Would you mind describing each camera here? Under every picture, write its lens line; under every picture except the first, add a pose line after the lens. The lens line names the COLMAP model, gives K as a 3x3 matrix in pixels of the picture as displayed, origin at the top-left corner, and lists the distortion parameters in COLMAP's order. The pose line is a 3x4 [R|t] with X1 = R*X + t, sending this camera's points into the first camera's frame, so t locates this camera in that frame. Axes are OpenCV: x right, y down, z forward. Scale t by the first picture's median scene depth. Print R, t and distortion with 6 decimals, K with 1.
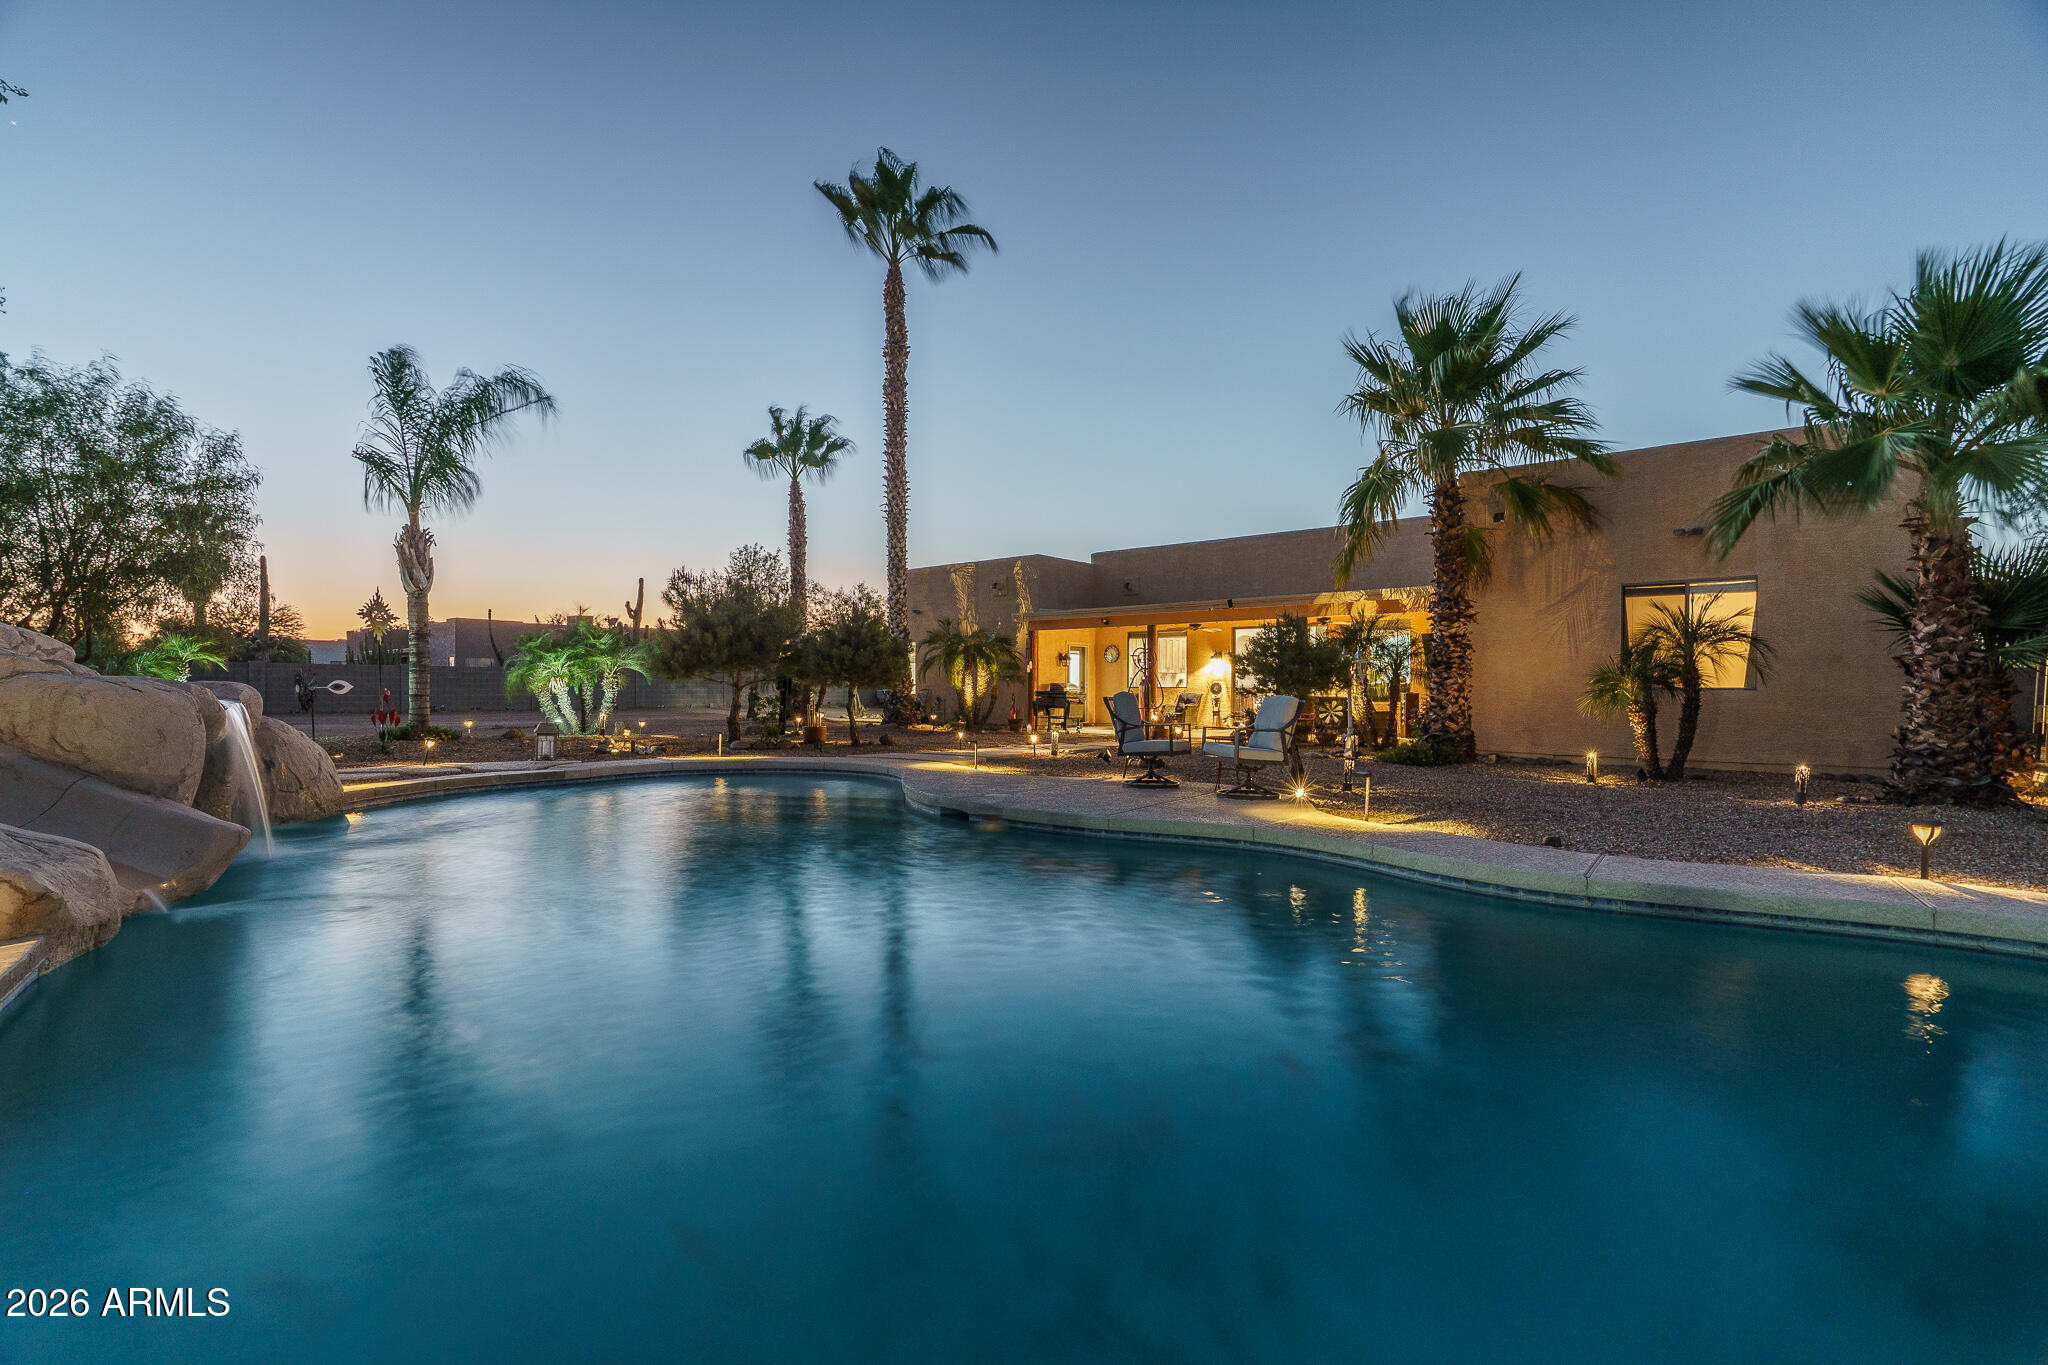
lens RADIAL K [[919.6, 0, 1023.2], [0, 919.6, 693.3], [0, 0, 1]] dist [-0.000111, 0.001307]
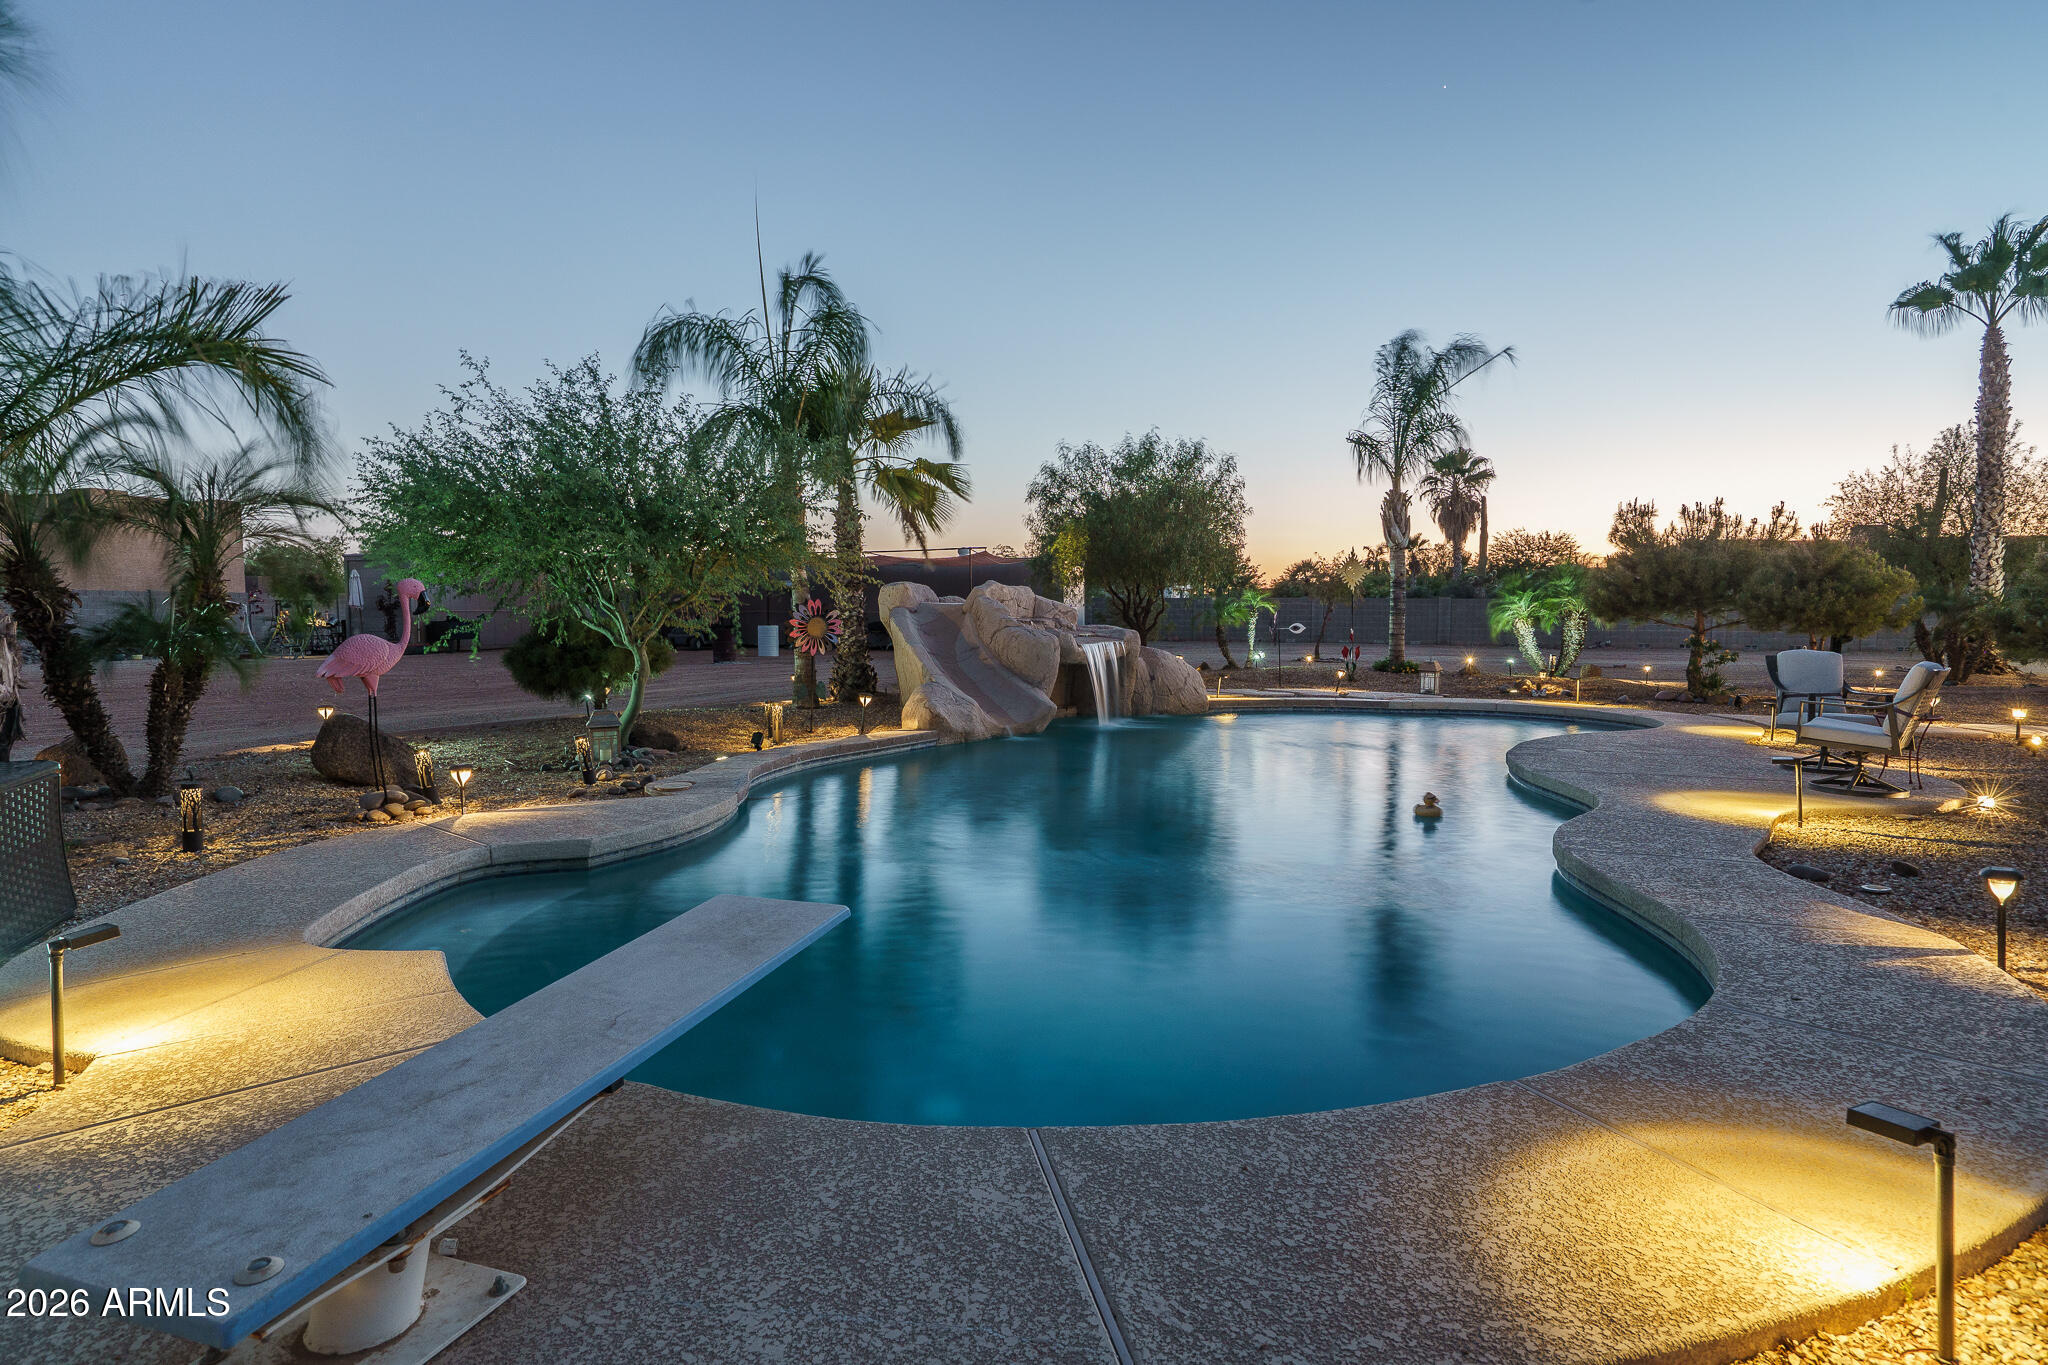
lens RADIAL K [[1132.9, 0, 1026.8], [0, 1132.9, 696.8], [0, 0, 1]] dist [0.006947, 0.001034]
pose [[0.389563, 0.069183, -0.918398, 0.458719], [-0.009352, 0.997420, 0.071169, -0.015328], [0.920952, -0.019136, 0.389205, -0.007185]]
